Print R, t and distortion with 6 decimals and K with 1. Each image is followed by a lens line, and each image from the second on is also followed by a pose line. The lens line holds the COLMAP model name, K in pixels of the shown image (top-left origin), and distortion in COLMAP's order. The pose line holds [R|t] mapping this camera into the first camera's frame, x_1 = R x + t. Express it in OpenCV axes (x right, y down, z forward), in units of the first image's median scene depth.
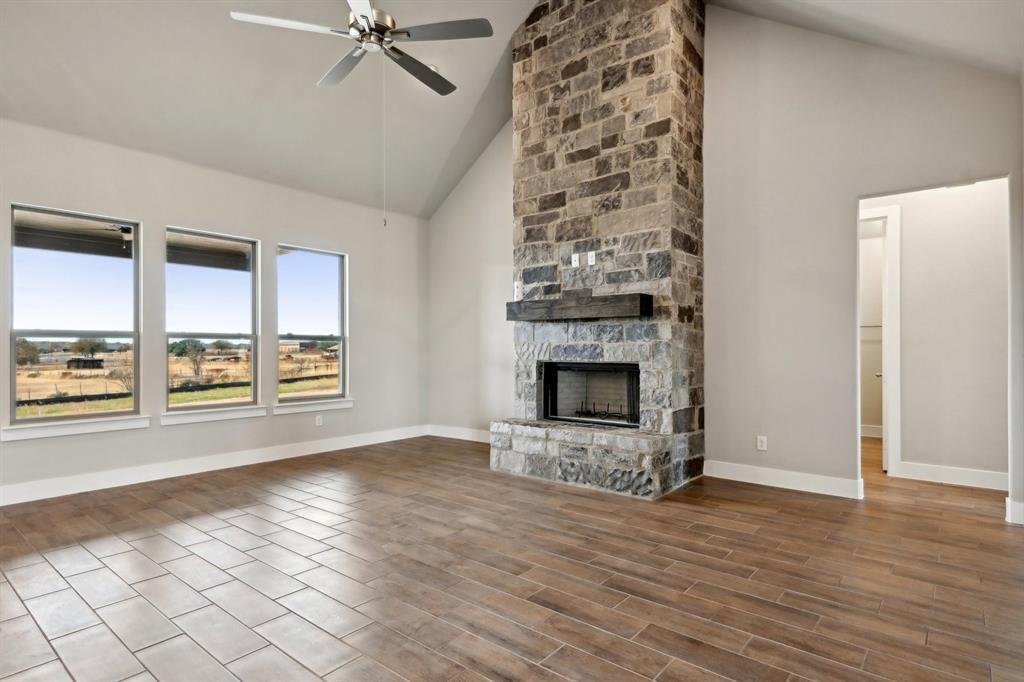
lens RADIAL K [[537.7, 0, 518.8], [0, 537.7, 342.0], [0, 0, 1]] dist [0.024176, -0.000374]
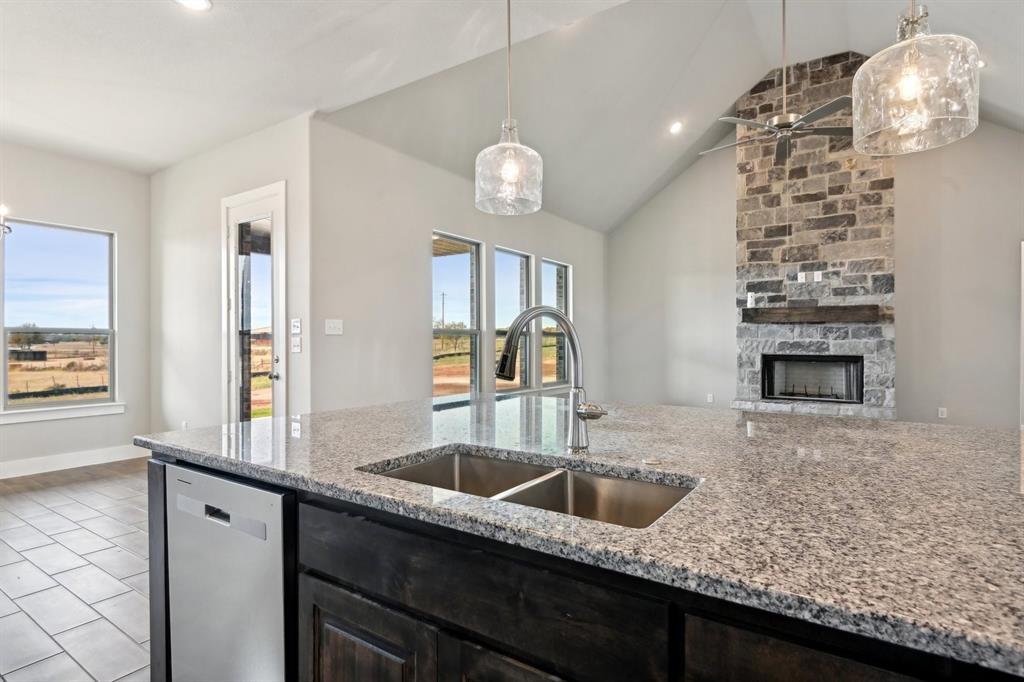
lens RADIAL K [[531.7, 0, 514.6], [0, 531.7, 339.3], [0, 0, 1]] dist [-0.000353, -0.000857]
pose [[0.994901, 0.002703, 0.100825, -0.737834], [-0.003660, 0.999950, 0.009308, -0.010003], [-0.100795, -0.009629, 0.994861, -0.228622]]
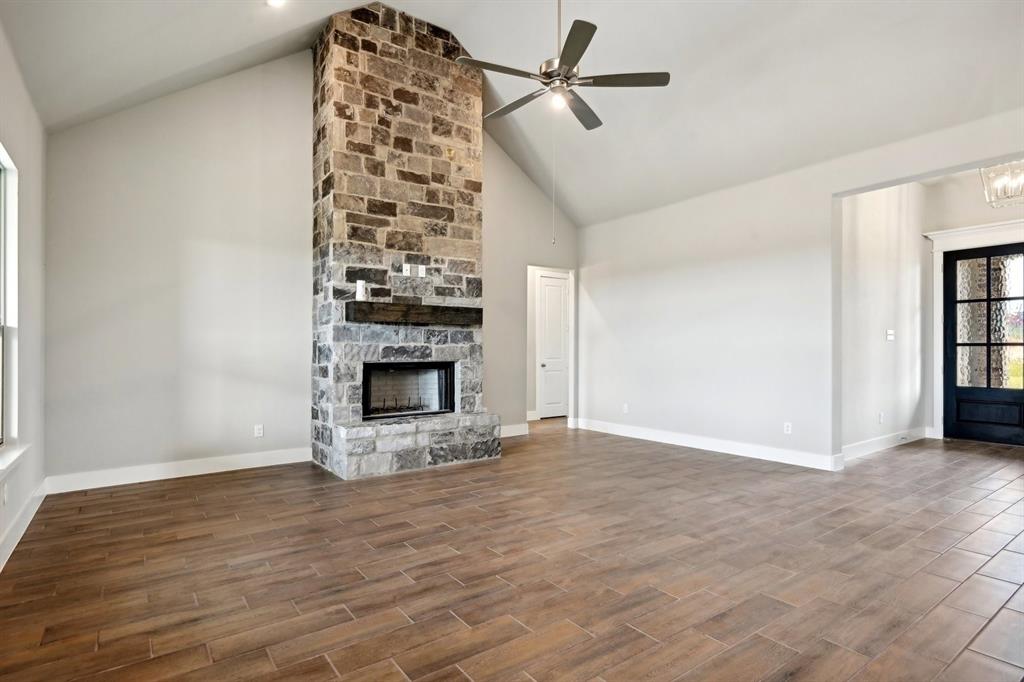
lens RADIAL K [[526.4, 0, 515.3], [0, 526.4, 349.0], [0, 0, 1]] dist [-0.001688, -0.000621]
pose [[0.249651, 0.001978, 0.968334, -0.901676], [-0.010020, 0.999950, 0.000541, 0.008272], [-0.968284, -0.009838, 0.249658, 0.522191]]
